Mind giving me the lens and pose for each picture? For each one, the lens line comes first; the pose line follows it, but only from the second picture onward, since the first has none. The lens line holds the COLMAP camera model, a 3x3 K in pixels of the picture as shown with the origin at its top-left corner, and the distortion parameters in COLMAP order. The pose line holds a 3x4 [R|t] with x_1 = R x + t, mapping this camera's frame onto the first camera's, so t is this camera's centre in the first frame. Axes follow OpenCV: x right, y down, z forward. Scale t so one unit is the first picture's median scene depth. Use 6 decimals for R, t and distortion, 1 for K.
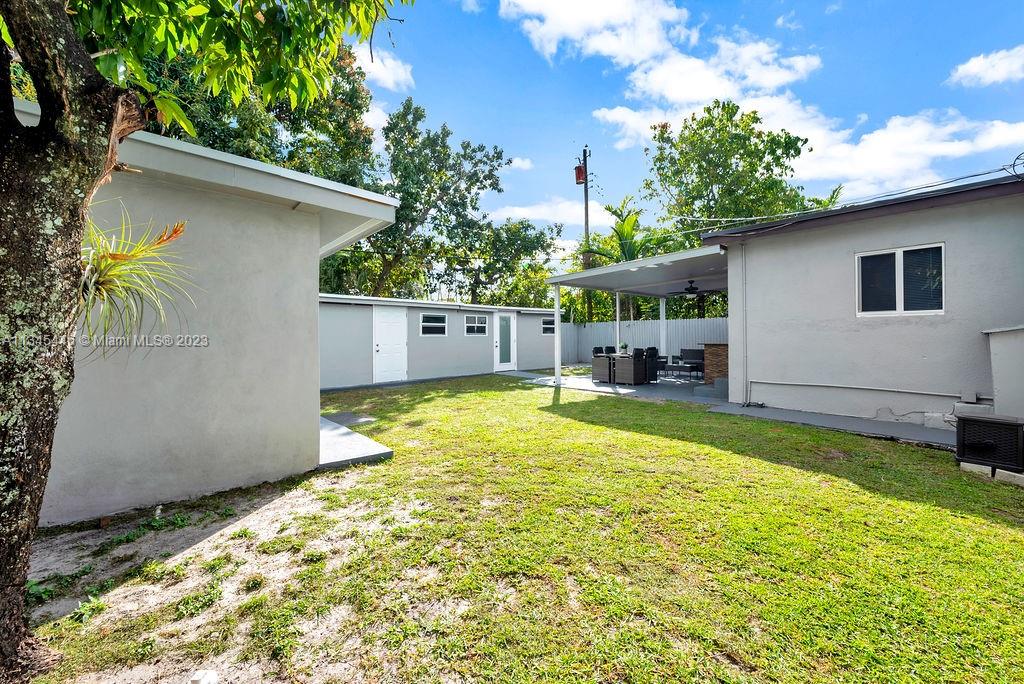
lens RADIAL K [[392.3, 0, 509.1], [0, 392.3, 339.7], [0, 0, 1]] dist [-0.005012, -0.000751]
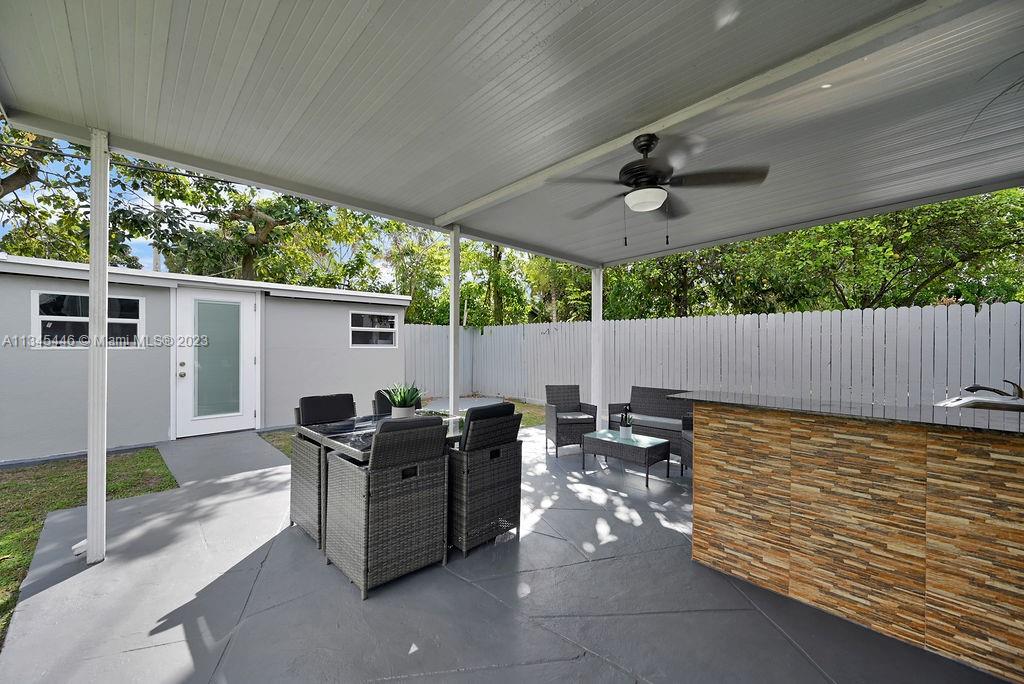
lens RADIAL K [[392.3, 0, 519.5], [0, 392.3, 348.6], [0, 0, 1]] dist [-0.005012, -0.000751]
pose [[0.997585, 0.011098, 0.068565, 0.266321], [-0.010942, 0.999937, -0.002656, -0.012044], [-0.068590, 0.001899, 0.997643, 0.548171]]
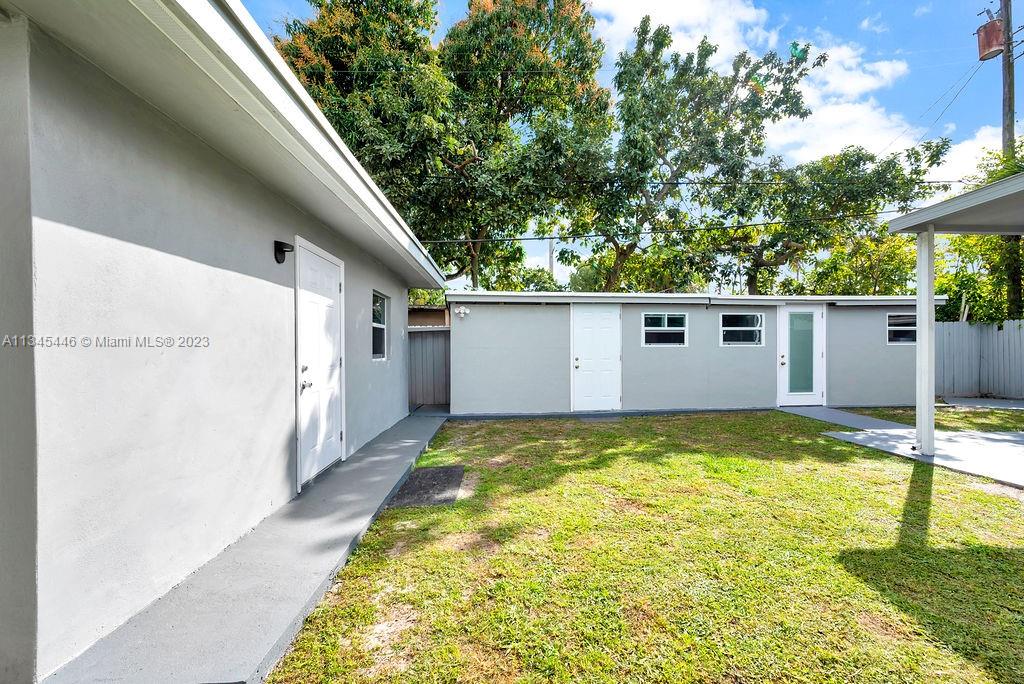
lens RADIAL K [[392.3, 0, 531.5], [0, 392.3, 353.0], [0, 0, 1]] dist [-0.005012, -0.000751]
pose [[0.783242, 0.014732, -0.621542, 0.036145], [-0.006142, 0.999854, 0.015959, -0.006093], [0.621686, -0.008683, 0.783218, 0.281646]]
